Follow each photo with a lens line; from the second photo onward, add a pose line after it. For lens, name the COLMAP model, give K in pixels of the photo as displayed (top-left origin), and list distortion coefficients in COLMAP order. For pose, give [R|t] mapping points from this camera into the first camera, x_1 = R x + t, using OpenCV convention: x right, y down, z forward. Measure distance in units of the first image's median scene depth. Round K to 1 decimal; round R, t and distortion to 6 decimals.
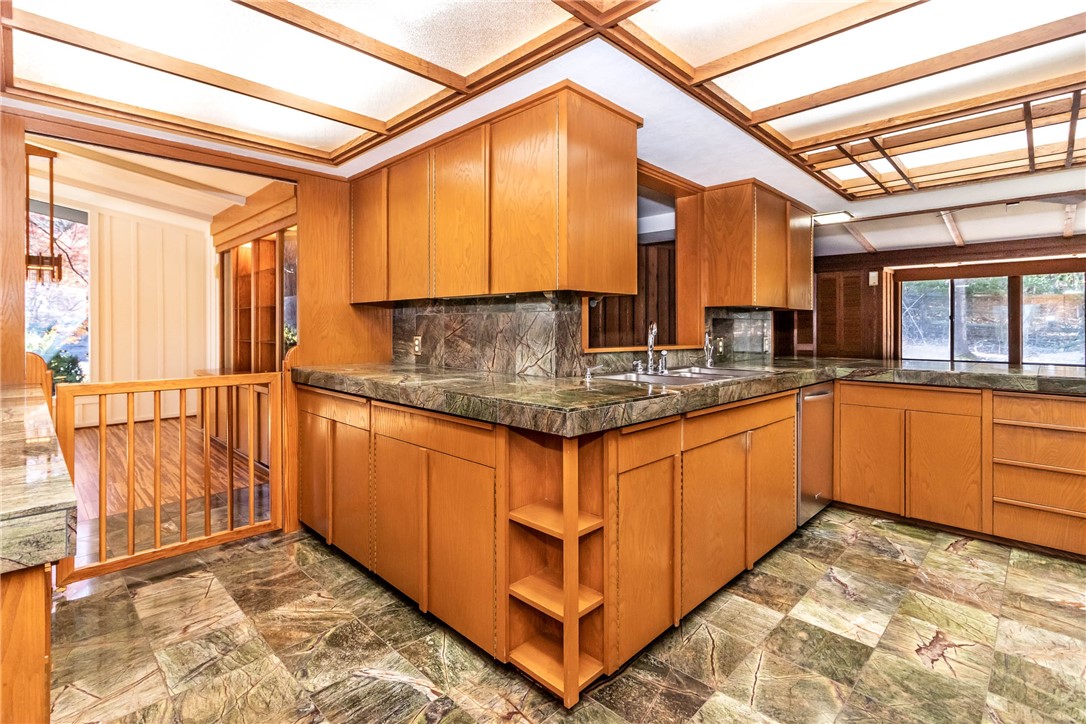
lens RADIAL K [[506.0, 0, 542.4], [0, 506.0, 338.4], [0, 0, 1]] dist [-0.001537, 0.000710]
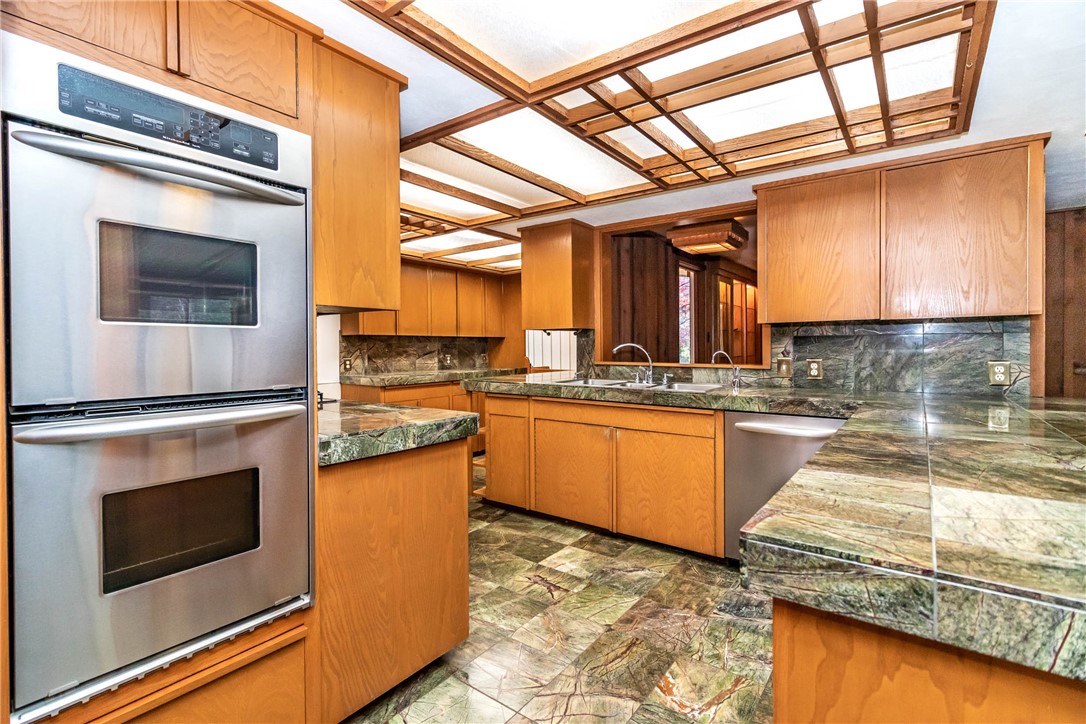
lens RADIAL K [[506.0, 0, 547.1], [0, 506.0, 355.5], [0, 0, 1]] dist [-0.001537, 0.000710]
pose [[0.150301, 0.016344, -0.988505, 1.724332], [-0.011133, 0.999828, 0.014838, -0.020727], [0.988578, 0.008775, 0.150457, 0.644818]]
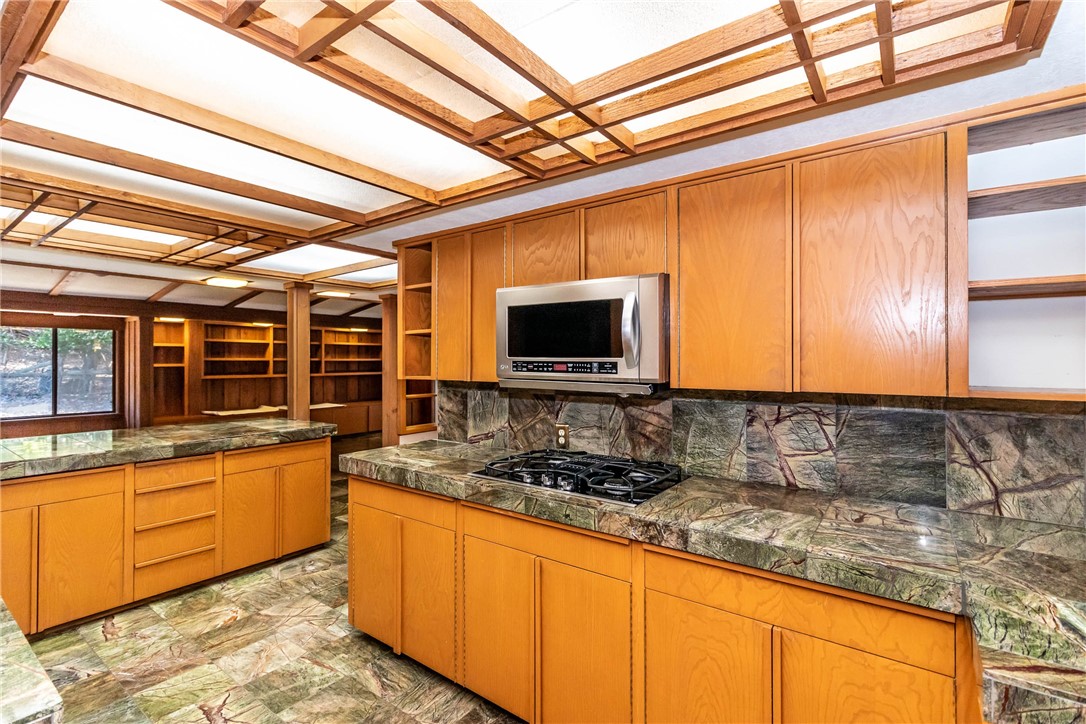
lens RADIAL K [[506.0, 0, 539.6], [0, 506.0, 366.0], [0, 0, 1]] dist [-0.001537, 0.000710]
pose [[-0.135791, -0.011025, 0.990676, -0.295597], [0.025390, 0.999571, 0.014604, -0.107174], [-0.990412, 0.027136, -0.135453, 0.363184]]
